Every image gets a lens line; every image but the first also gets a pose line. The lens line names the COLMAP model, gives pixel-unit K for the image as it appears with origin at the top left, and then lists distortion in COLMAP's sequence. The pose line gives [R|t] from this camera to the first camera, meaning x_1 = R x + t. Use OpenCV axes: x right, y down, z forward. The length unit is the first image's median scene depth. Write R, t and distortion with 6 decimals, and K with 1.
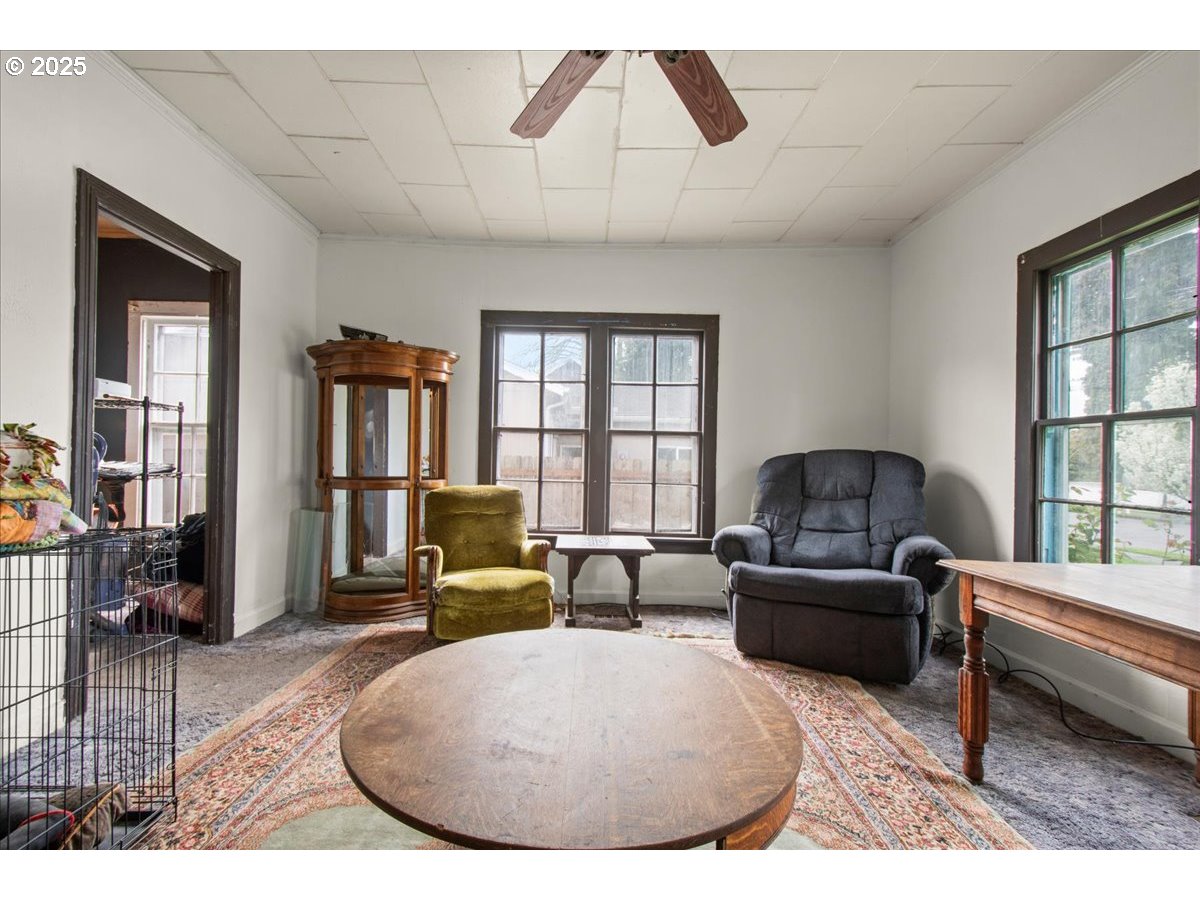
lens RADIAL K [[508.2, 0, 596.2], [0, 508.2, 455.9], [0, 0, 1]] dist [0.000936, 0.000189]
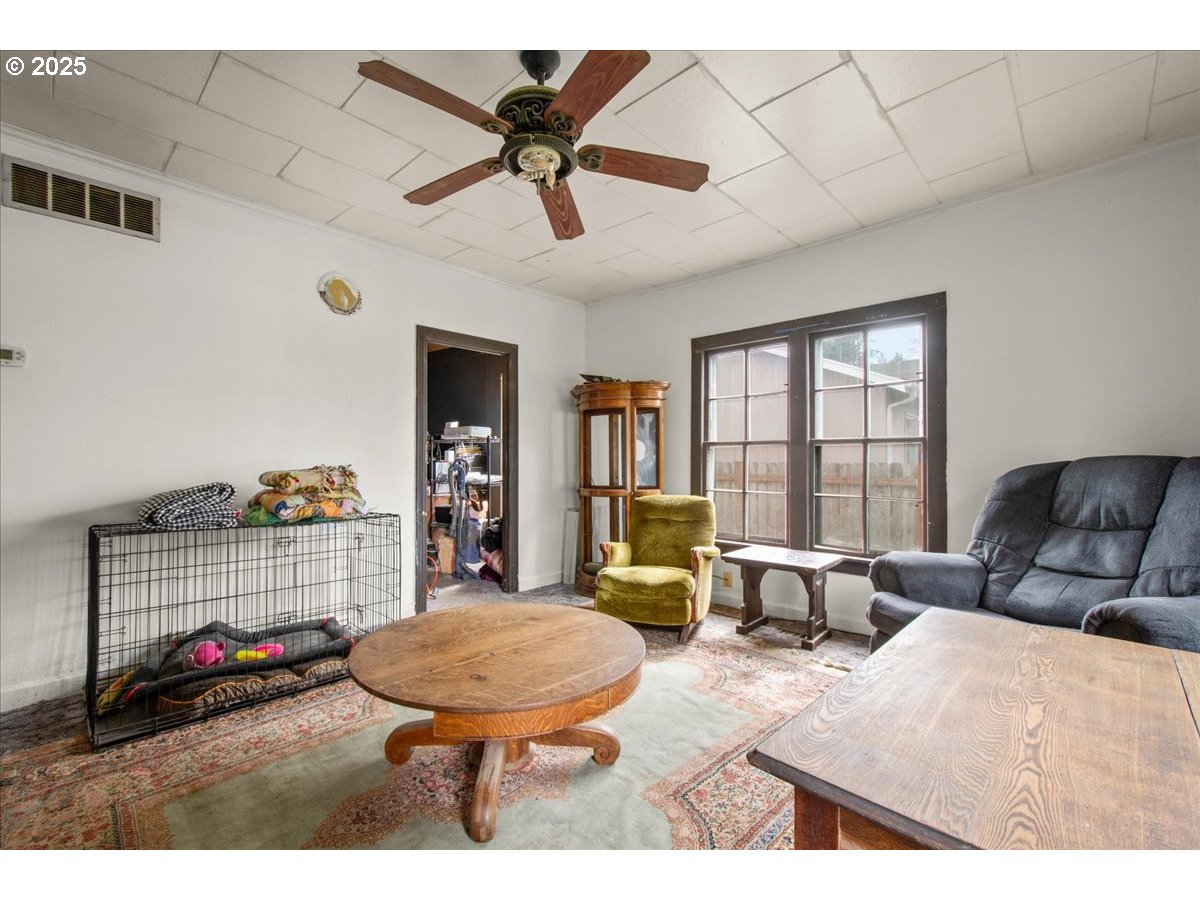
lens RADIAL K [[517.6, 0, 600.0], [0, 517.6, 450.0], [0, 0, 1]] dist [-0.001084, 0.000074]
pose [[0.728572, -0.032910, -0.684178, 0.458810], [0.020008, 0.999441, -0.026768, -0.016387], [0.684677, 0.005813, 0.728824, 0.028414]]
